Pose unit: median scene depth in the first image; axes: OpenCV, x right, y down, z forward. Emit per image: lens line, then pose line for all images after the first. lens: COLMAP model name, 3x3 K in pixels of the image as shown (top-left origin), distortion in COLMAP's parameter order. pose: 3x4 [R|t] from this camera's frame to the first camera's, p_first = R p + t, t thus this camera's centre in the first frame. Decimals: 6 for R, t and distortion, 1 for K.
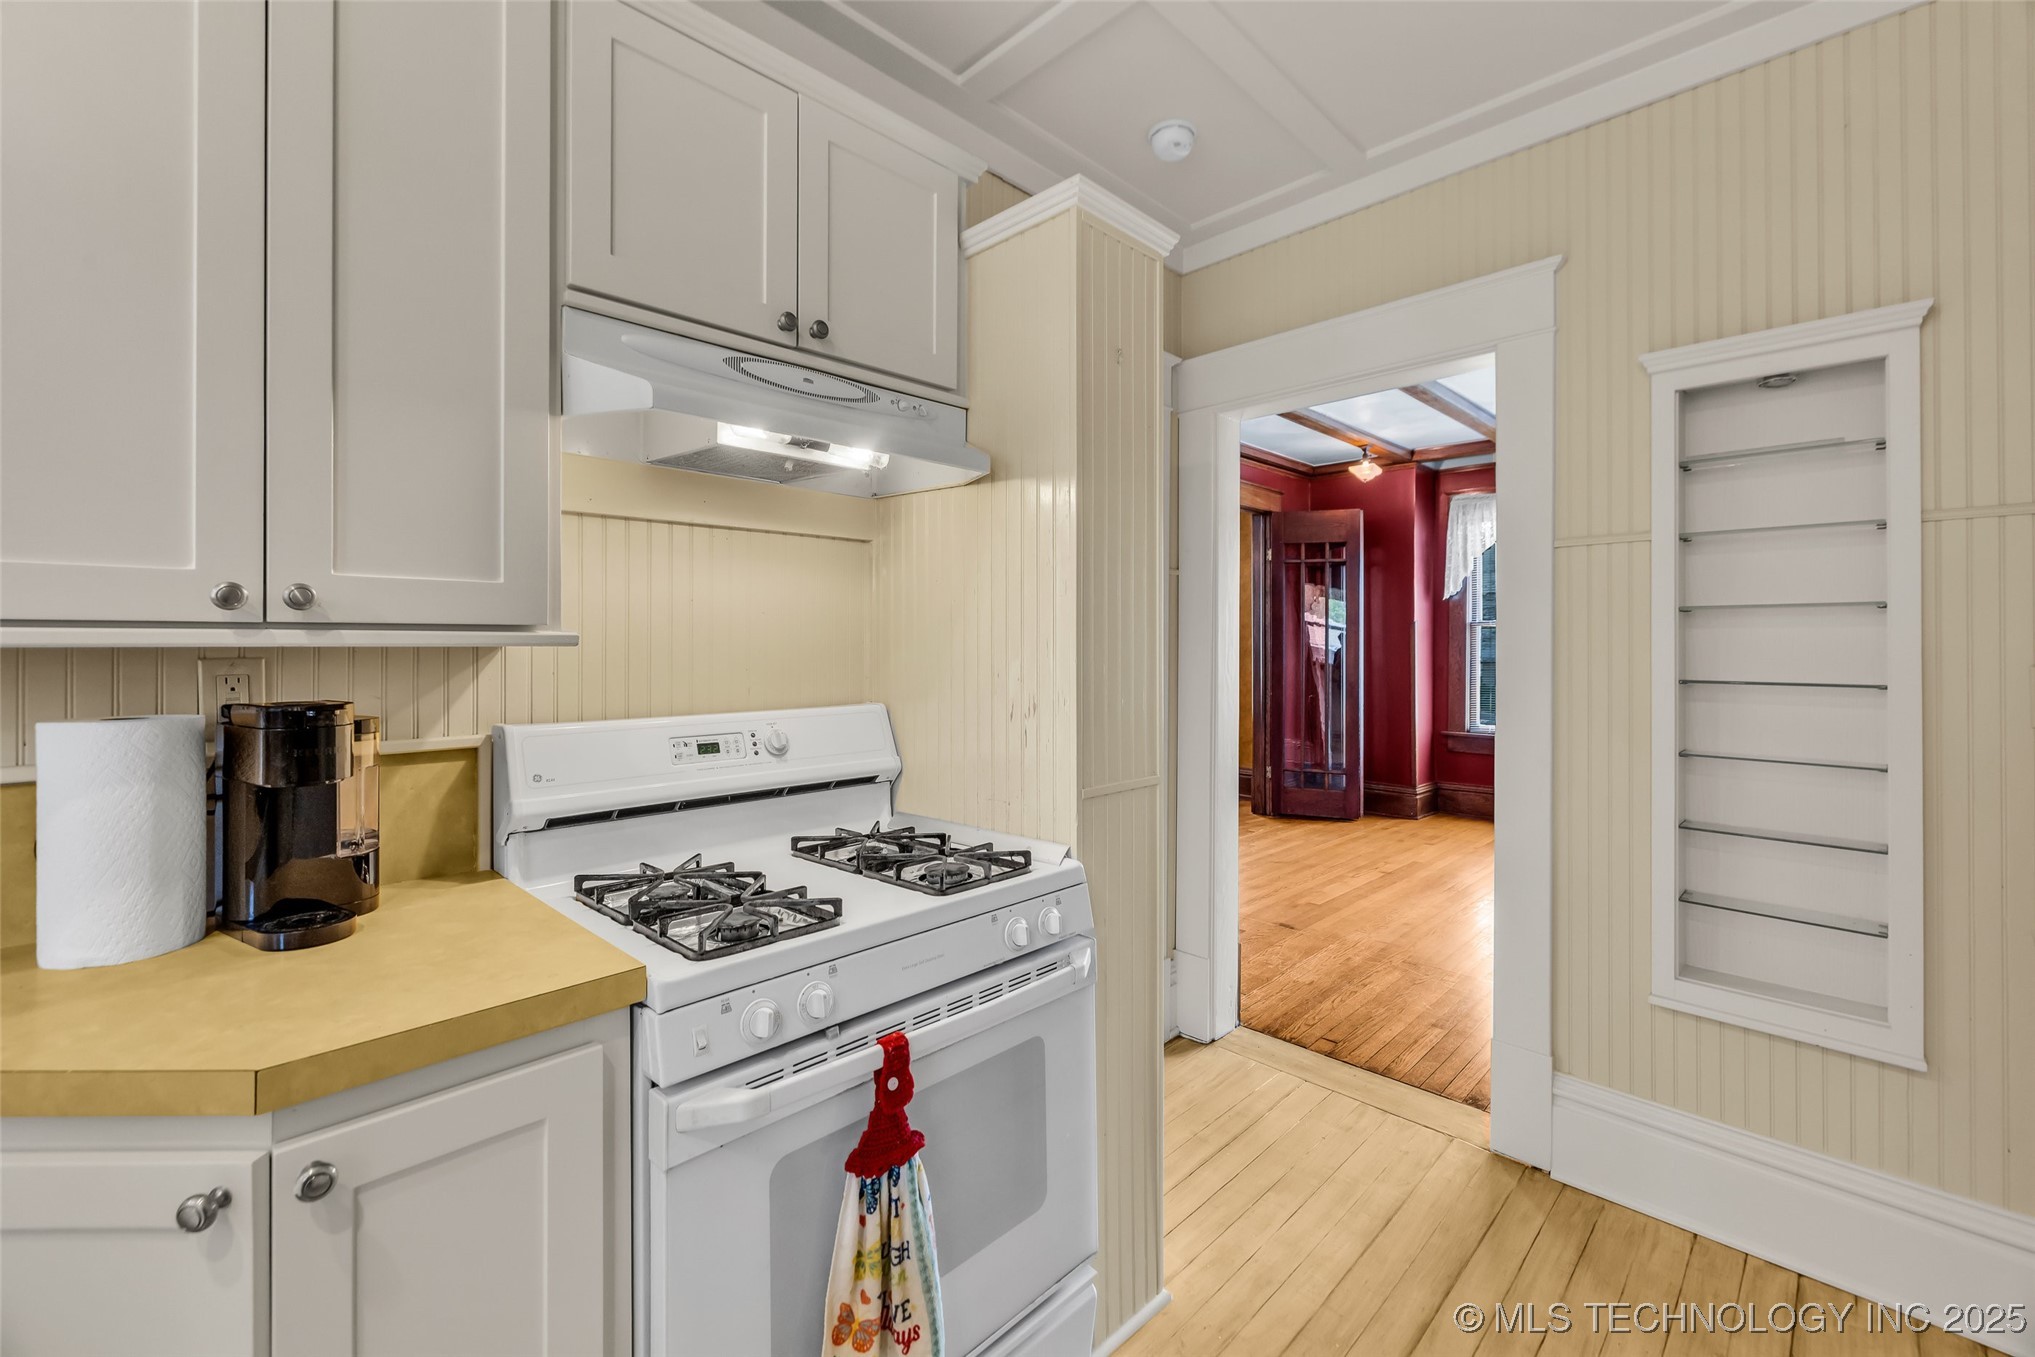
lens RADIAL K [[857.6, 0, 1038.8], [0, 857.6, 636.7], [0, 0, 1]] dist [-0.001218, -0.000826]
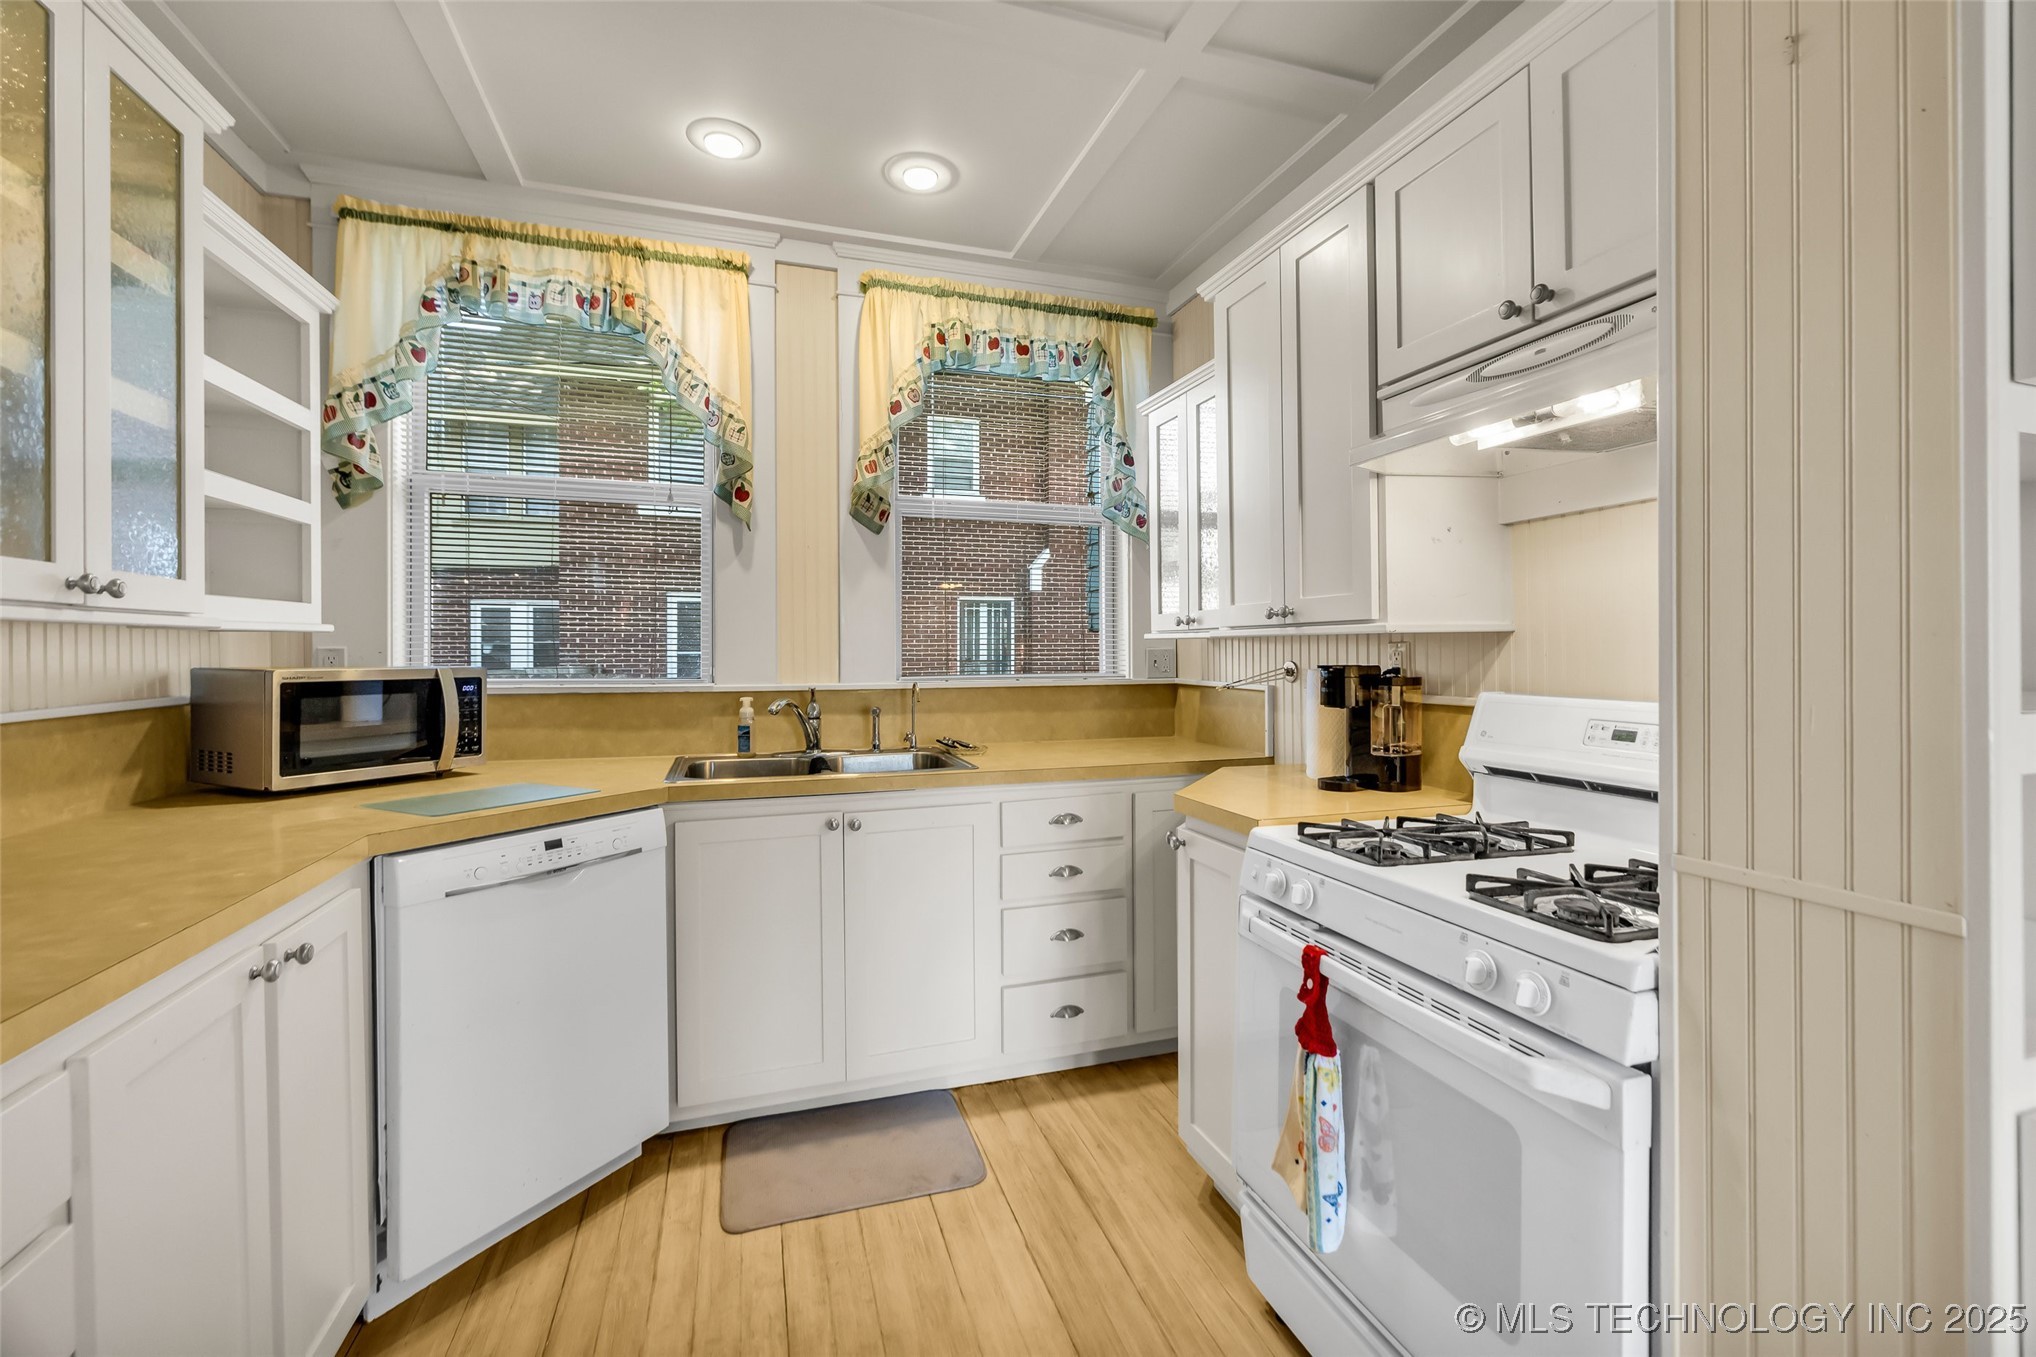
lens RADIAL K [[858.0, 0, 1020.3], [0, 858.0, 648.3], [0, 0, 1]] dist [-0.001218, -0.000826]
pose [[-0.462019, 0.001710, -0.886868, 0.691404], [0.012308, 0.999914, -0.004484, 0.024805], [0.886785, -0.012987, -0.462001, 0.749007]]
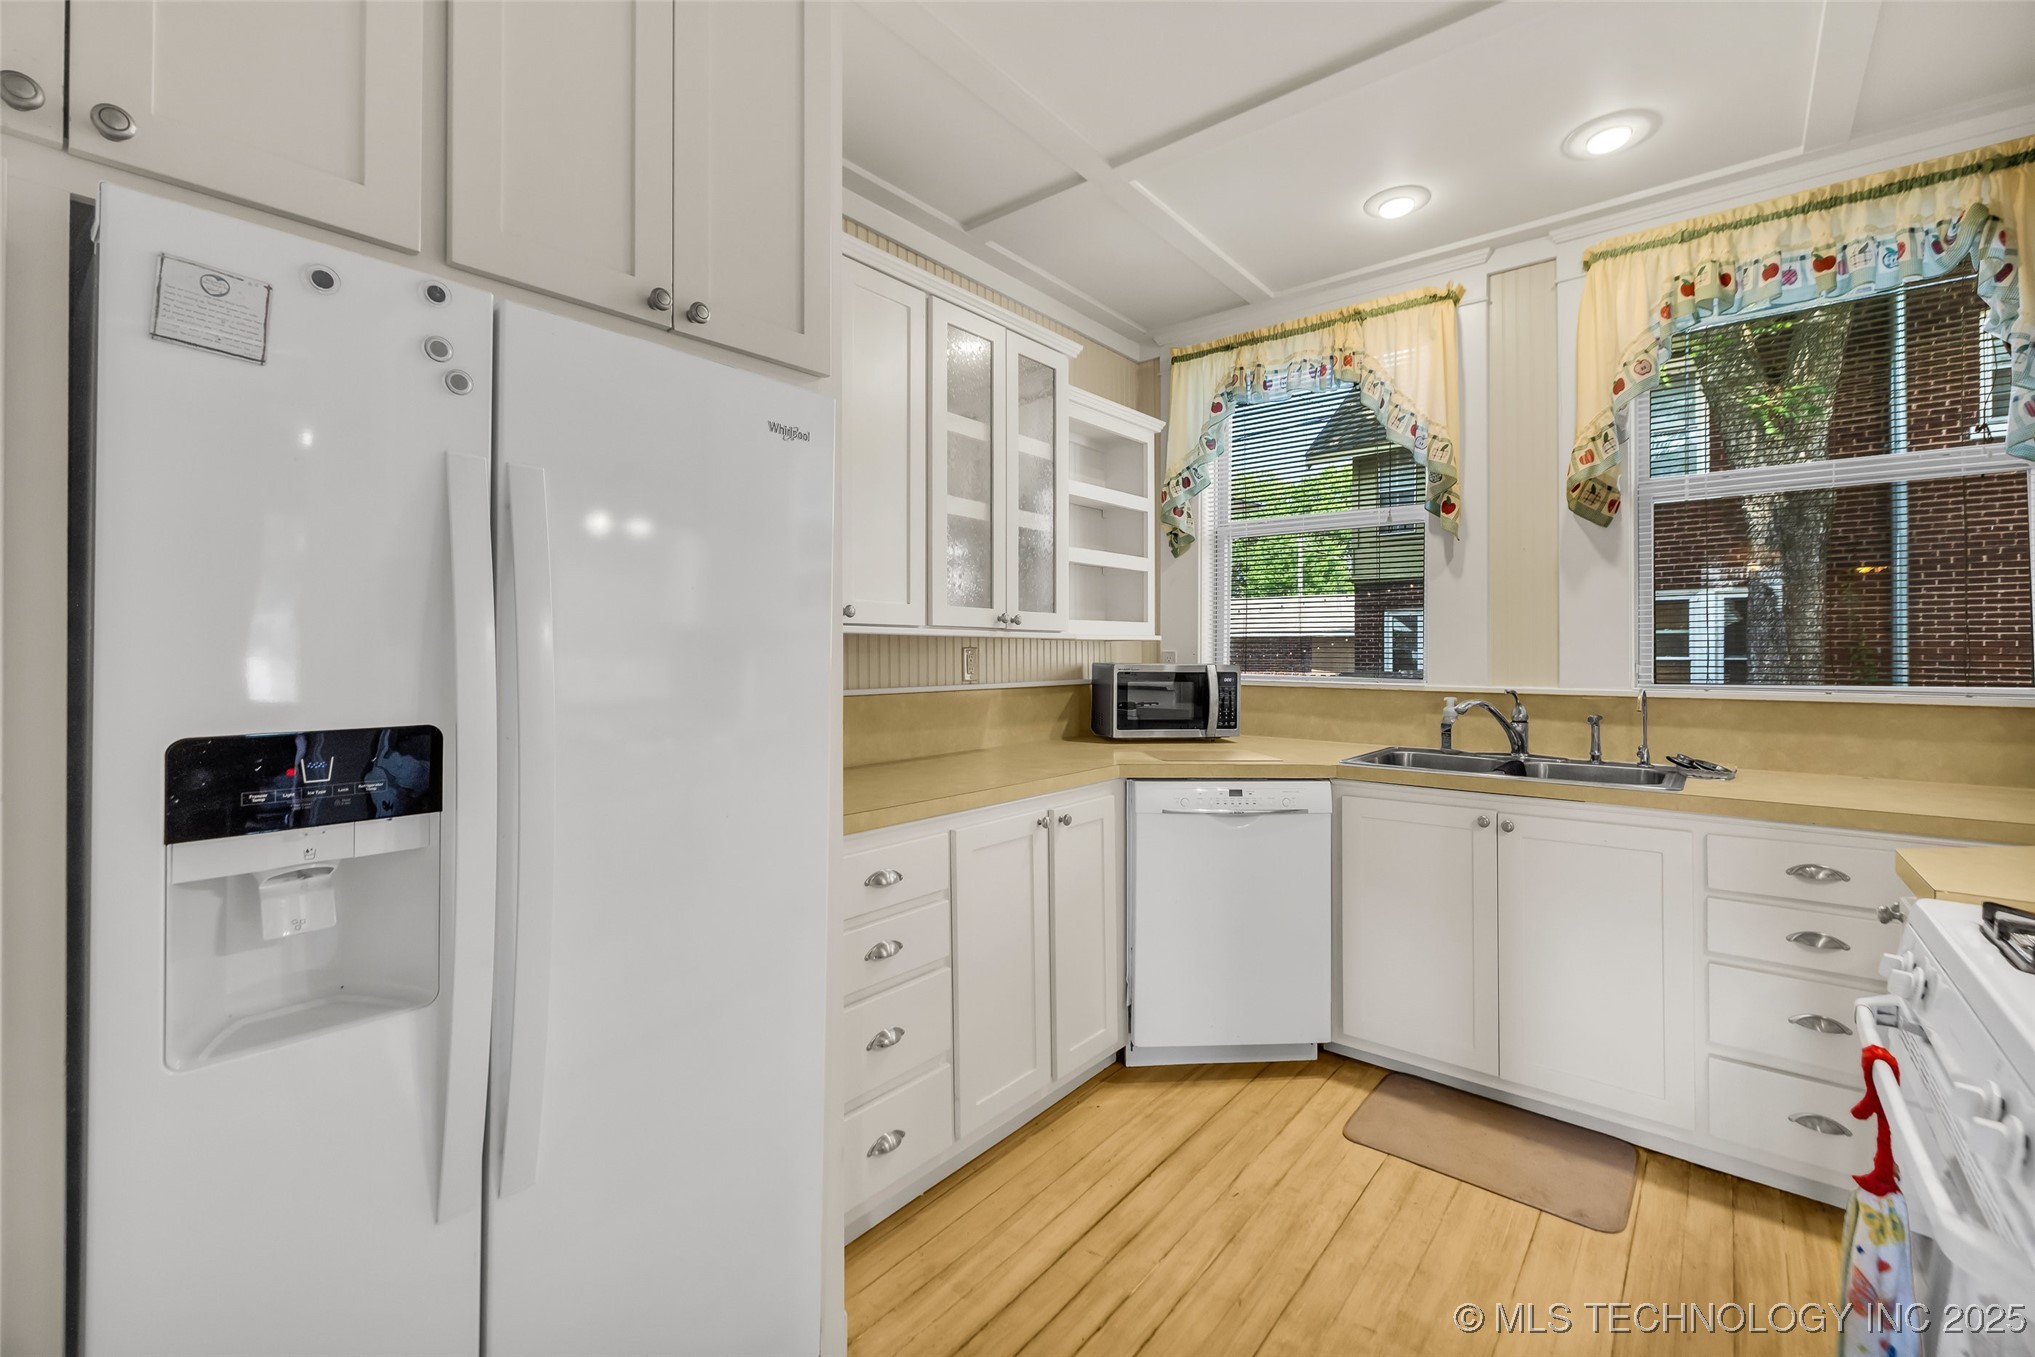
lens RADIAL K [[857.6, 0, 1015.2], [0, 857.6, 648.1], [0, 0, 1]] dist [-0.001218, -0.000826]
pose [[-0.997427, -0.001053, -0.071688, 0.506168], [0.000136, 0.999862, -0.016585, 0.032180], [0.071696, -0.016552, -0.997289, 1.164991]]
